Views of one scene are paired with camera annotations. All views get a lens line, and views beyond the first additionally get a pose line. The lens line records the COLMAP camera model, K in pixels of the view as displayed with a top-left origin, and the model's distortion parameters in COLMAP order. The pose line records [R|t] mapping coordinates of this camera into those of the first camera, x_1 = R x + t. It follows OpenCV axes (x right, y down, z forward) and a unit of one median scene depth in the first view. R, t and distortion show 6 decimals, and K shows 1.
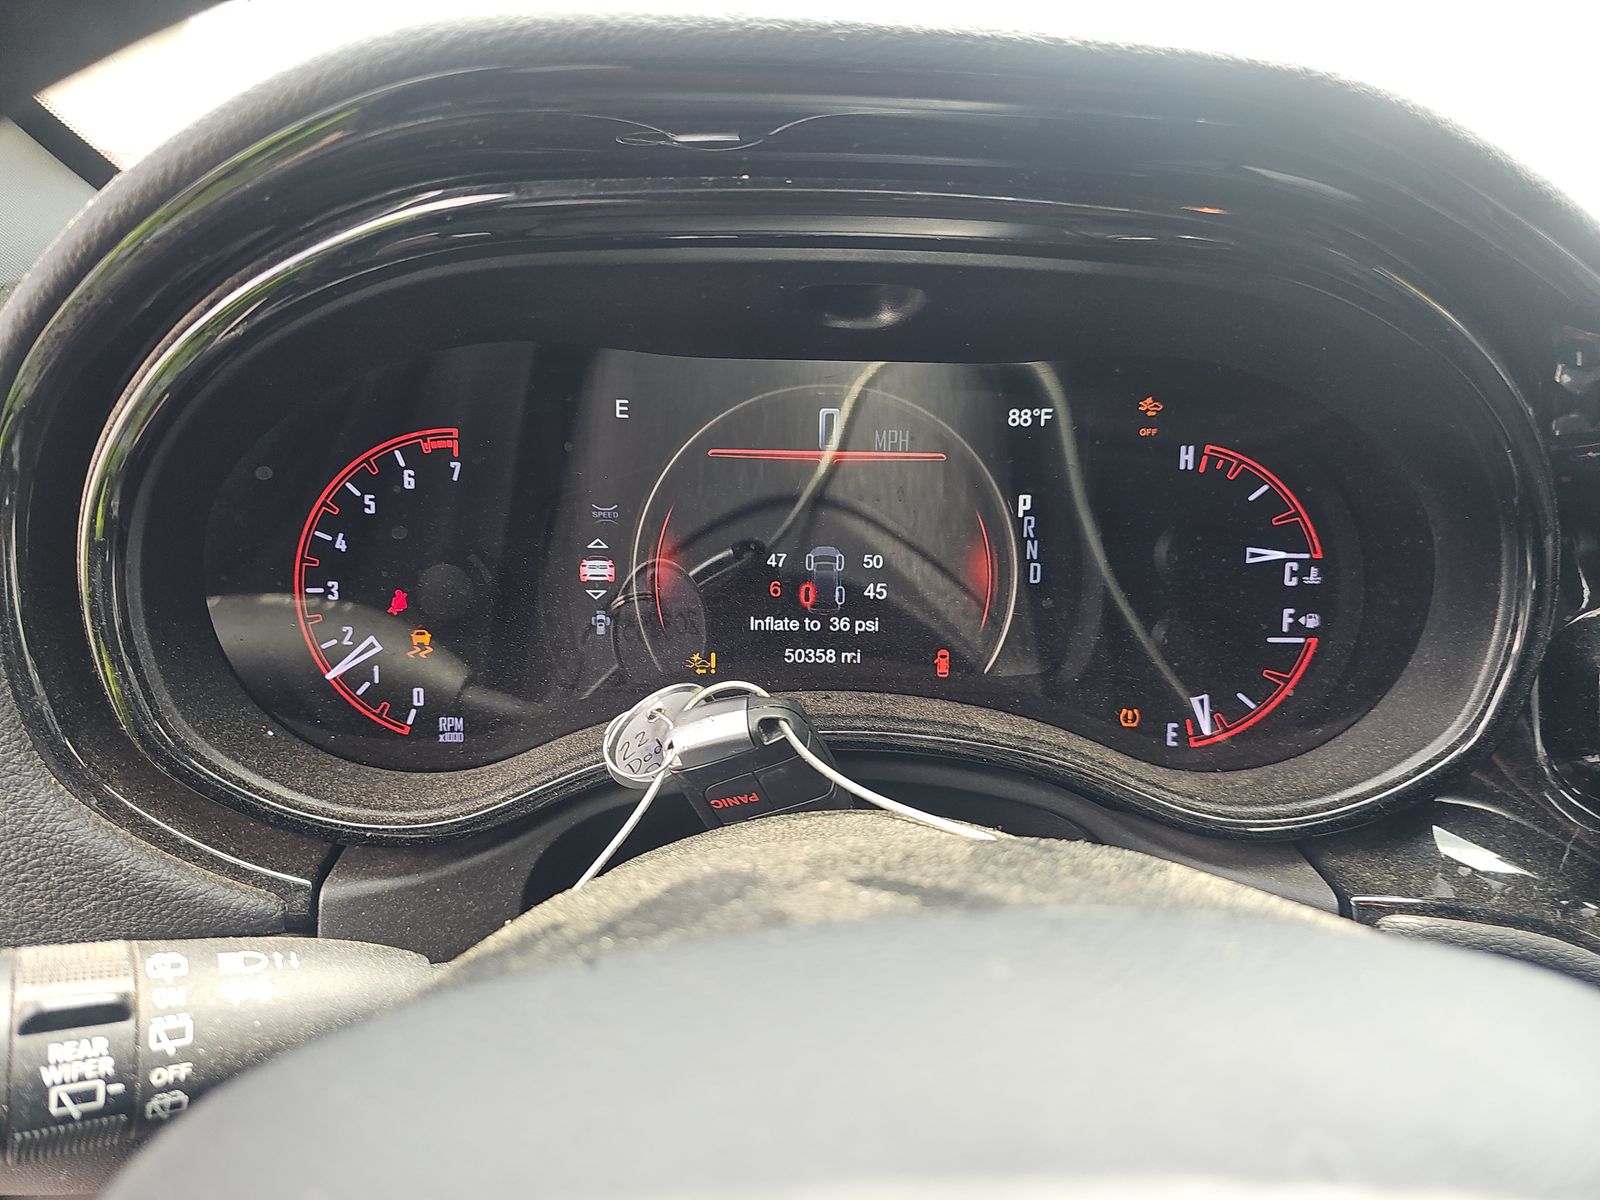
lens RADIAL K [[1148.6, 0, 800.0], [0, 1148.6, 600.0], [0, 0, 1]] dist [0.072261, -0.088503]
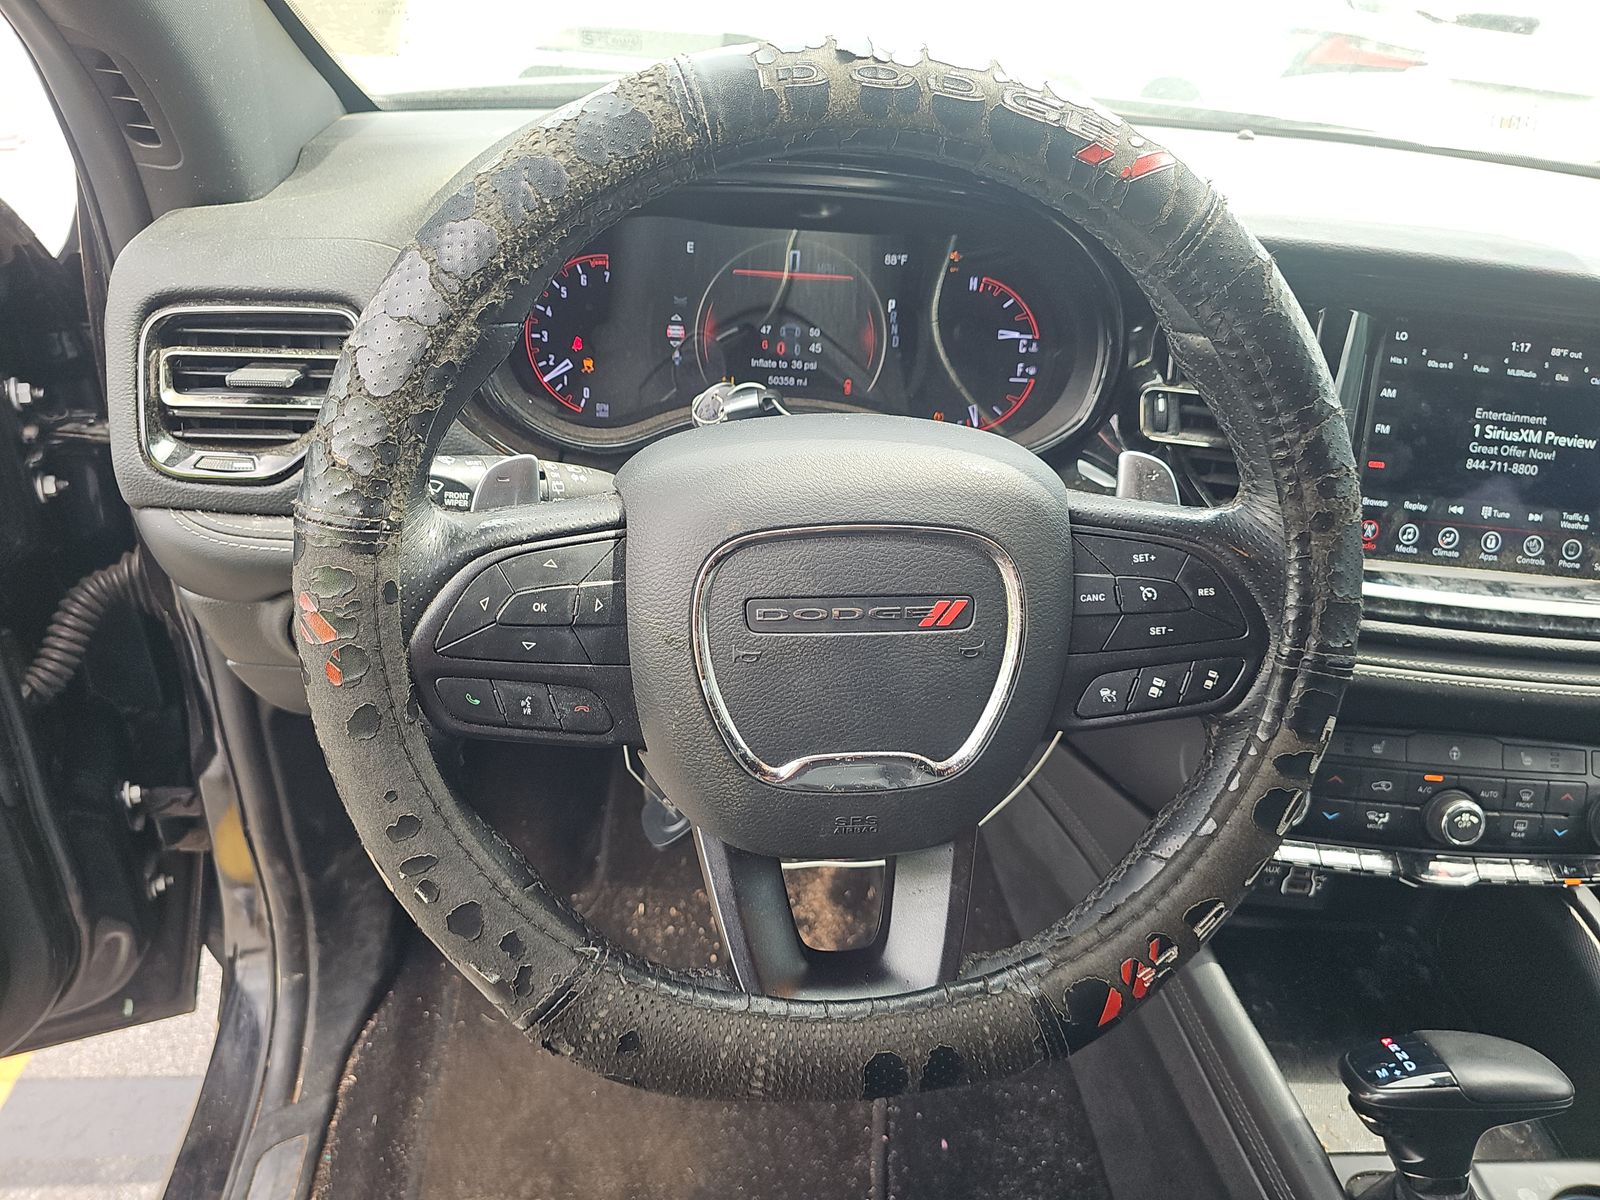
lens RADIAL K [[1148.6, 0, 800.0], [0, 1148.6, 600.0], [0, 0, 1]] dist [0.072261, -0.088503]
pose [[0.997837, 0.017806, 0.063272, -0.078330], [-0.025946, 0.991142, 0.130249, 0.164566], [-0.060392, -0.131609, 0.989460, -1.016797]]
